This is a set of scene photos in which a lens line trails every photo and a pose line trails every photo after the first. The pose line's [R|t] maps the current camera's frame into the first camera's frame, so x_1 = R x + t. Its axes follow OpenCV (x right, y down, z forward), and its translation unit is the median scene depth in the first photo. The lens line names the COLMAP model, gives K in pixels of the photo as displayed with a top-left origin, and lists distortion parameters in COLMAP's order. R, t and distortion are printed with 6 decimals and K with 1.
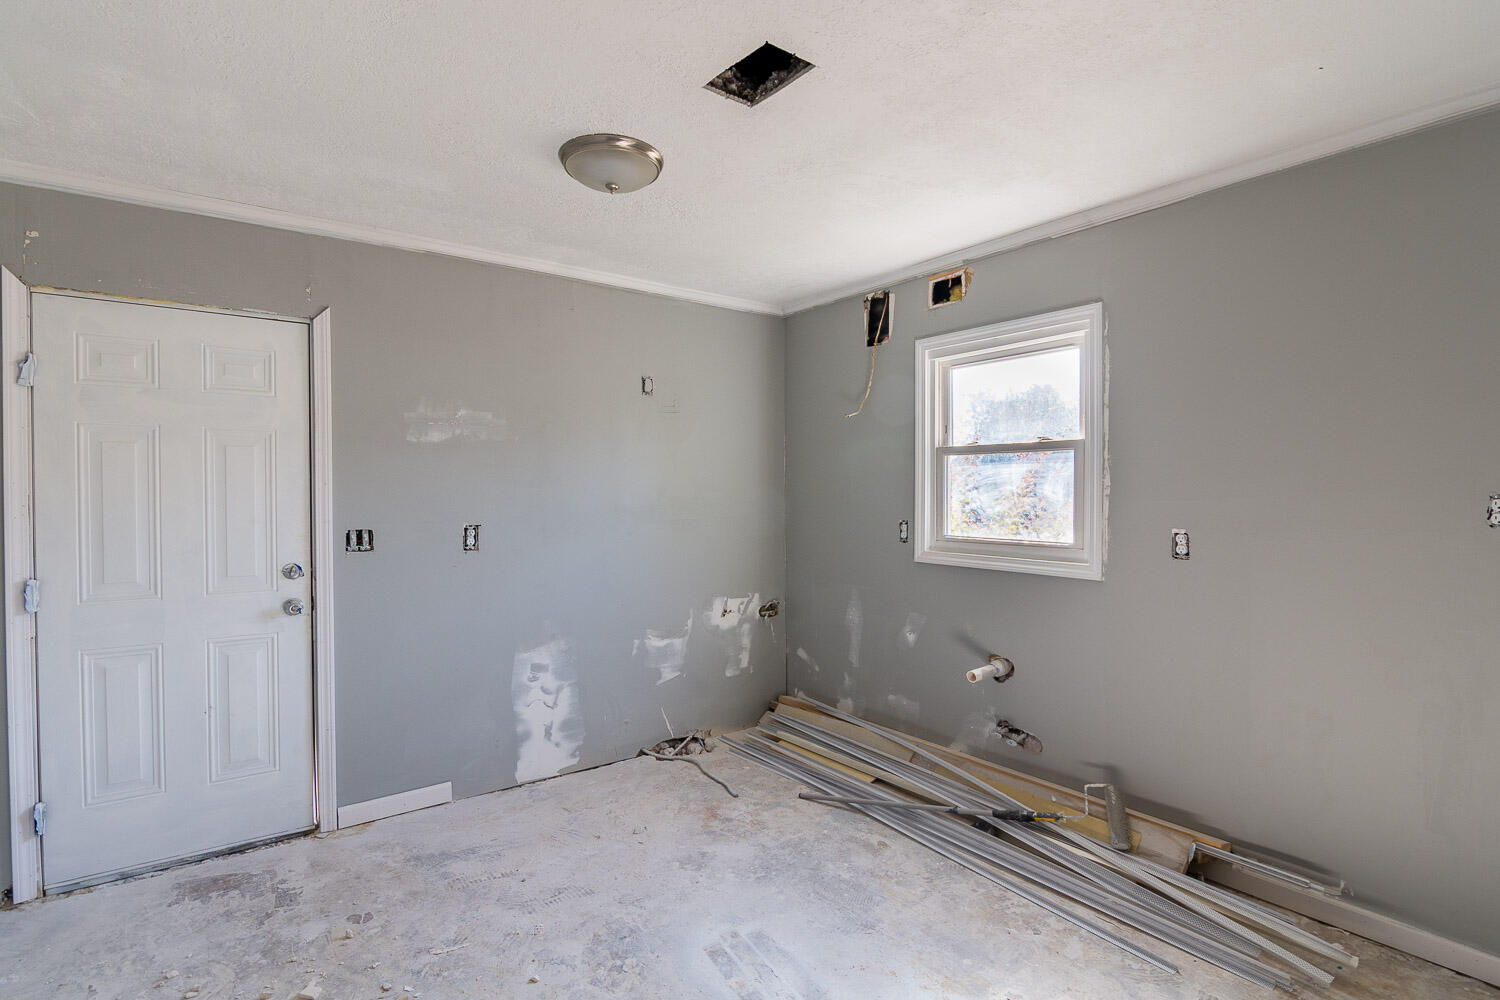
lens RADIAL K [[722.8, 0, 755.6], [0, 722.8, 501.7], [0, 0, 1]] dist [-0.013754, -0.001287]
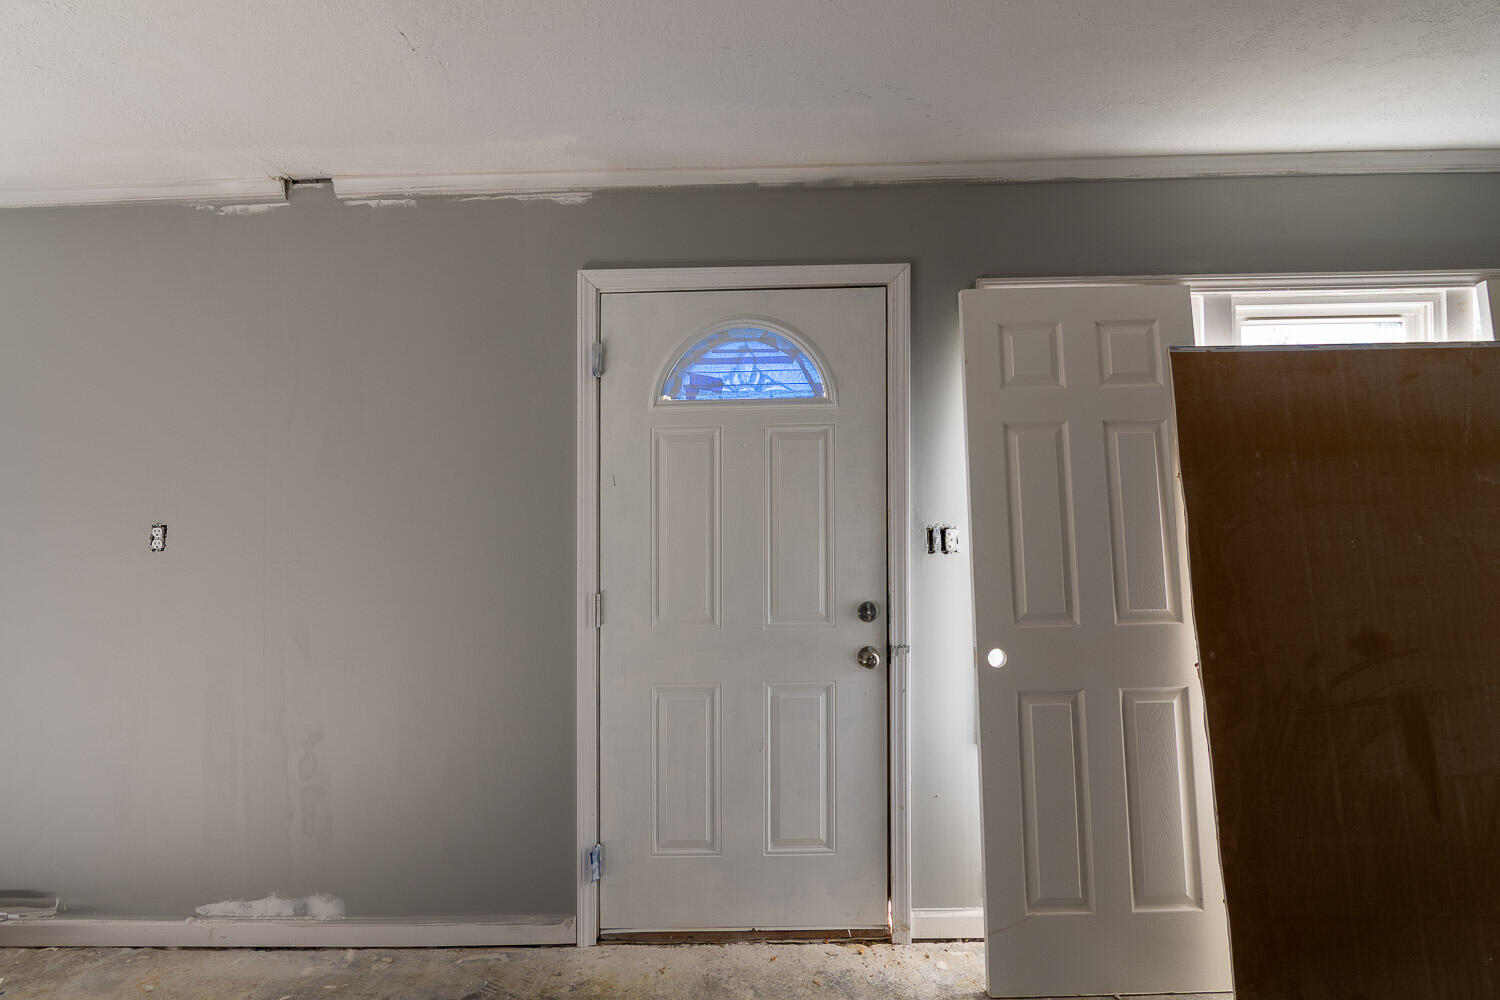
lens RADIAL K [[722.8, 0, 755.6], [0, 722.8, 501.7], [0, 0, 1]] dist [-0.013754, -0.001287]
pose [[0.618245, 0.010712, 0.785913, 0.464686], [0.029243, 0.998901, -0.036619, 0.015968], [-0.785441, 0.045622, 0.617252, -0.338419]]
